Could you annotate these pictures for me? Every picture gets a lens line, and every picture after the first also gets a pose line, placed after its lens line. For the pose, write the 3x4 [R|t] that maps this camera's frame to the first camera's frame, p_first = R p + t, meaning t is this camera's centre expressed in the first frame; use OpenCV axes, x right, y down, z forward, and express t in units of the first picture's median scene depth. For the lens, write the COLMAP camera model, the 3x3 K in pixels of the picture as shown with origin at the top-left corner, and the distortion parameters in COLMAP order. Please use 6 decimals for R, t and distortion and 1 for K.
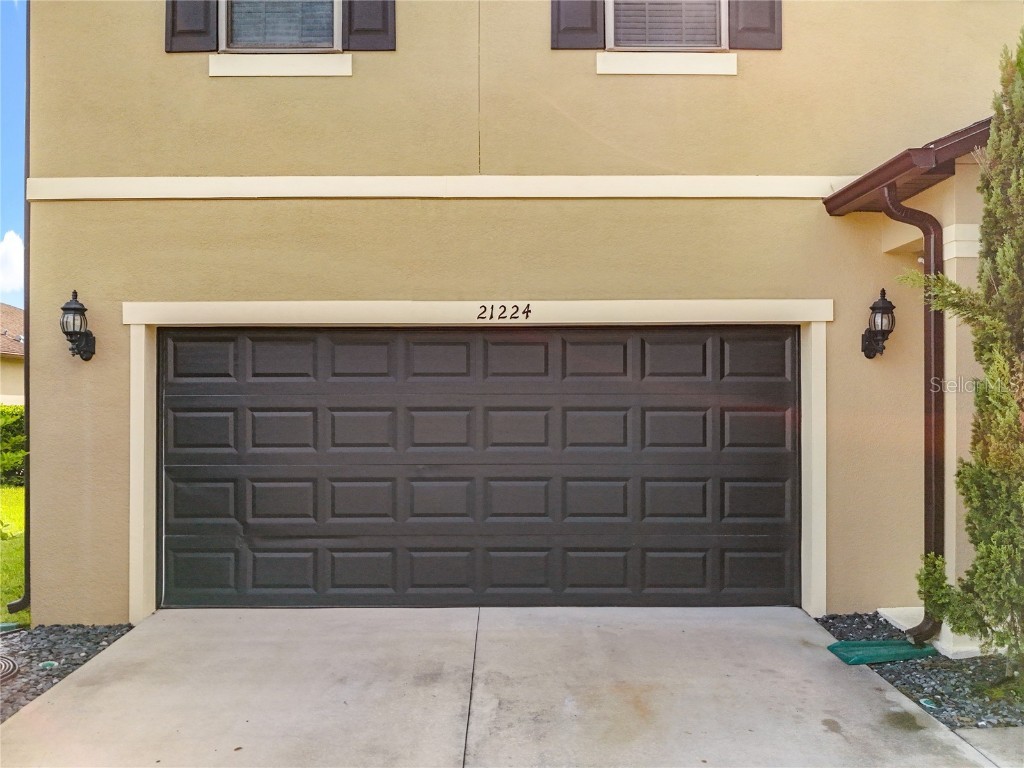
lens RADIAL K [[771.9, 0, 510.5], [0, 771.9, 402.8], [0, 0, 1]] dist [0.006542, -0.047101]
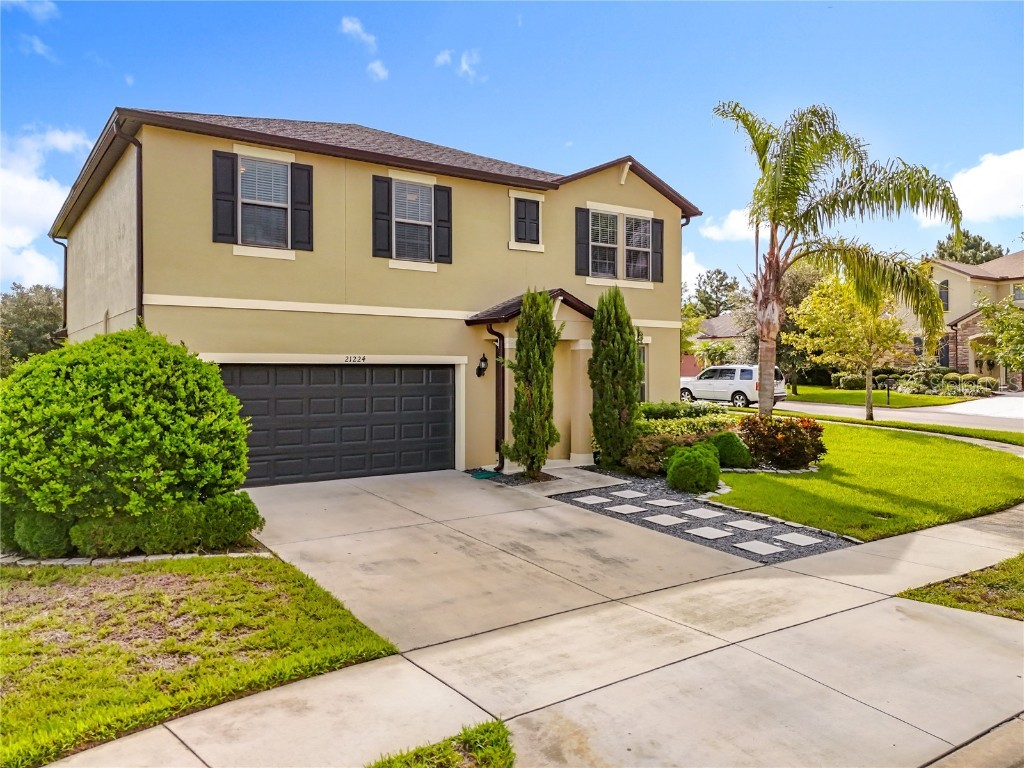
lens RADIAL K [[727.3, 0, 486.2], [0, 727.3, 361.4], [0, 0, 1]] dist [0.038934, -0.000111]
pose [[0.842414, 0.008495, 0.538765, -0.926548], [-0.000799, 0.999894, -0.014515, -0.075726], [-0.538831, 0.011797, 0.842331, -1.230463]]
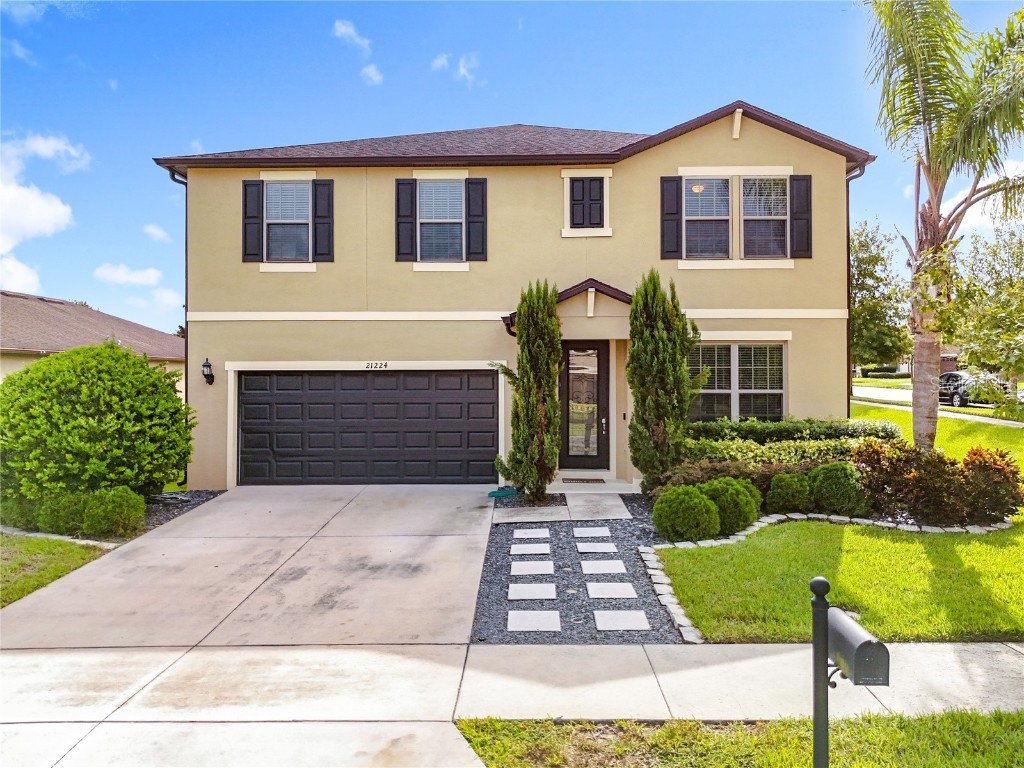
lens RADIAL K [[735.8, 0, 516.8], [0, 735.8, 361.2], [0, 0, 1]] dist [0.014569, -0.001397]
pose [[0.999850, -0.001556, -0.017231, 0.489880], [0.001240, 0.999831, -0.018327, -0.086922], [0.017257, 0.018303, 0.999684, -1.389889]]
